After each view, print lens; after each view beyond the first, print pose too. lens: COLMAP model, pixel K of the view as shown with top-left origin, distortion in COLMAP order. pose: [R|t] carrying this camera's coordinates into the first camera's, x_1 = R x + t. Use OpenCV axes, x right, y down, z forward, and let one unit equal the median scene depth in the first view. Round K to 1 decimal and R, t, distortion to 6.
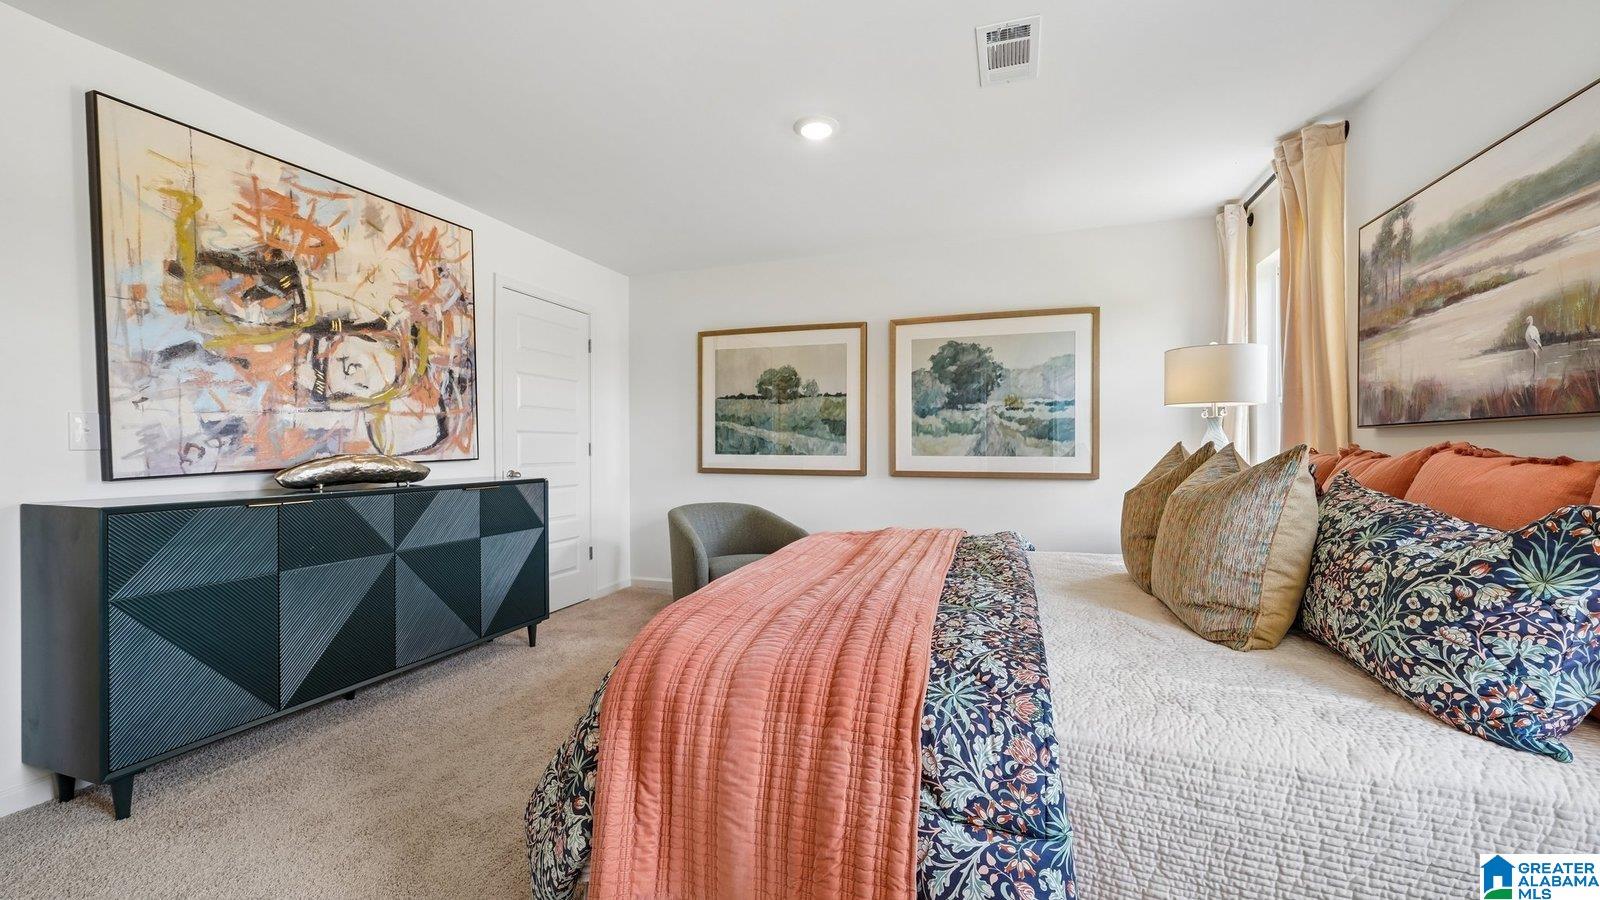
lens RADIAL K [[624.3, 0, 795.0], [0, 624.3, 449.6], [0, 0, 1]] dist [-0.003495, 0.000116]
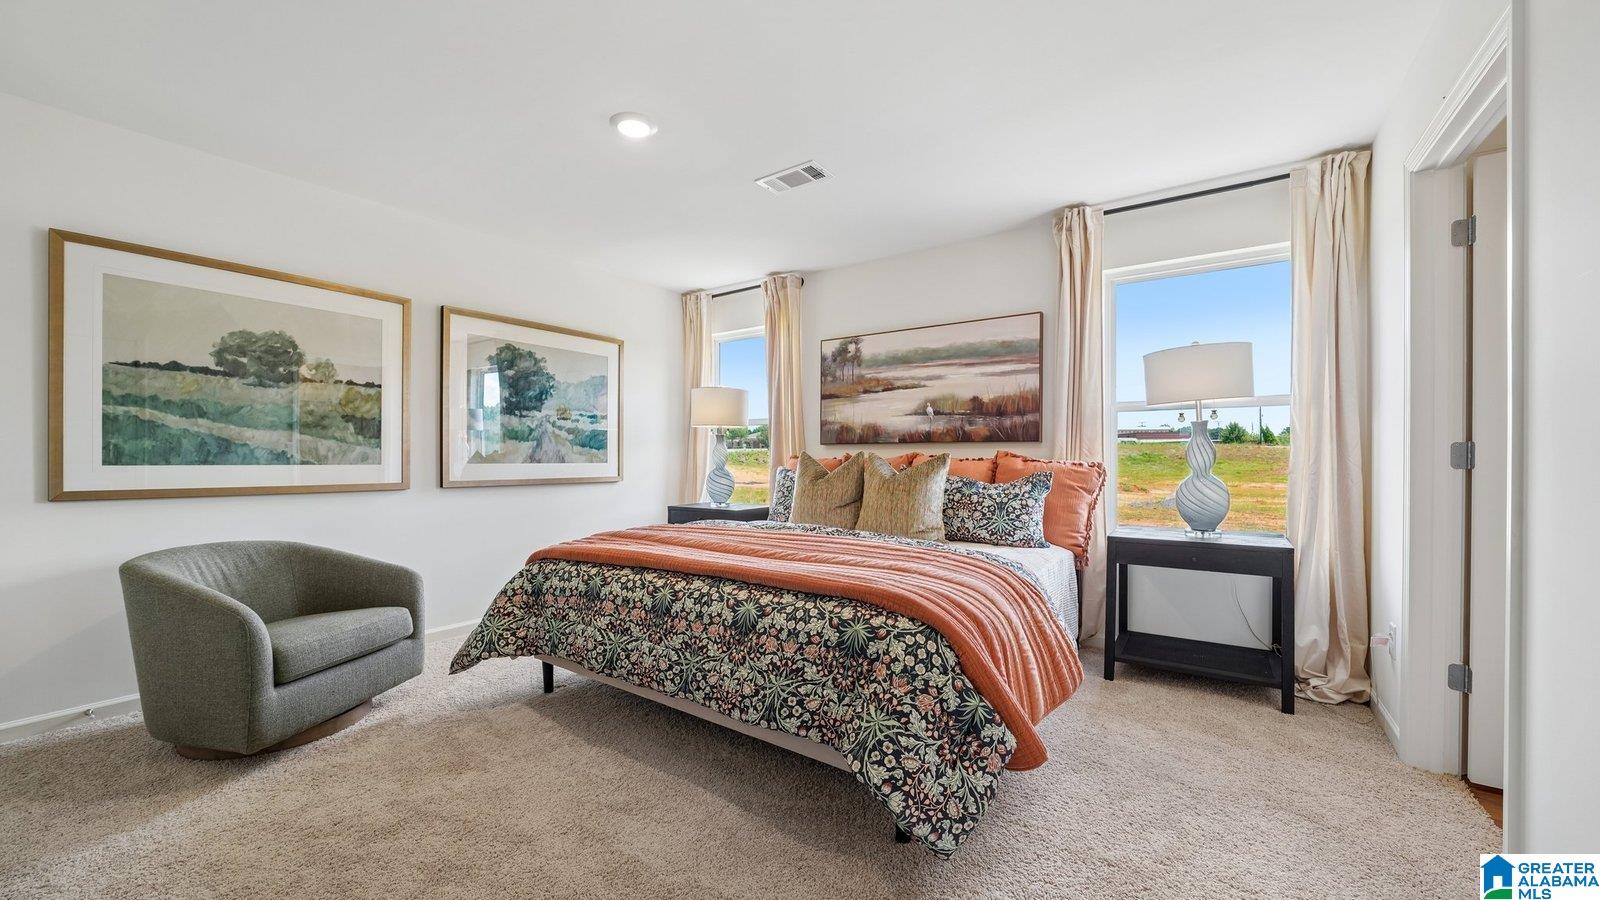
lens RADIAL K [[614.2, 0, 800.0], [0, 614.2, 450.0], [0, 0, 1]] dist [-0.010100, 0.000254]
pose [[0.283063, 0.013307, 0.959009, -0.541337], [0.003294, 0.999884, -0.014846, 0.004719], [-0.959096, 0.007361, 0.282986, 0.316220]]
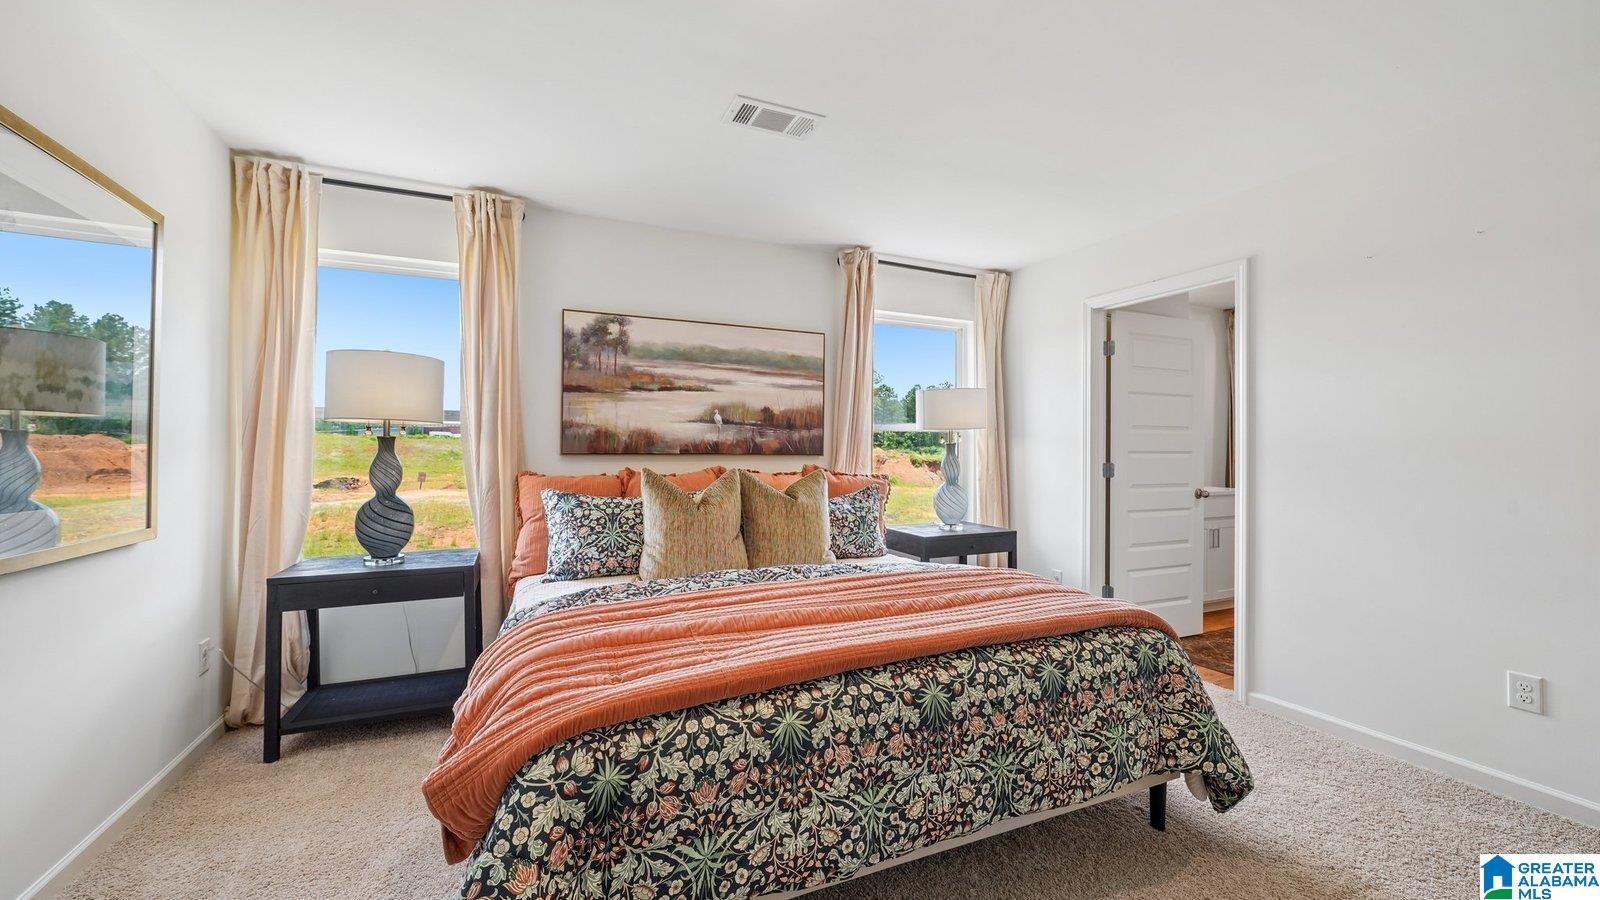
lens RADIAL K [[624.3, 0, 795.0], [0, 624.3, 449.6], [0, 0, 1]] dist [-0.003495, 0.000116]
pose [[-0.693835, 0.003722, 0.720125, -0.253252], [0.001637, 0.999992, -0.003591, -0.024913], [-0.720132, -0.001313, -0.693835, 0.938132]]
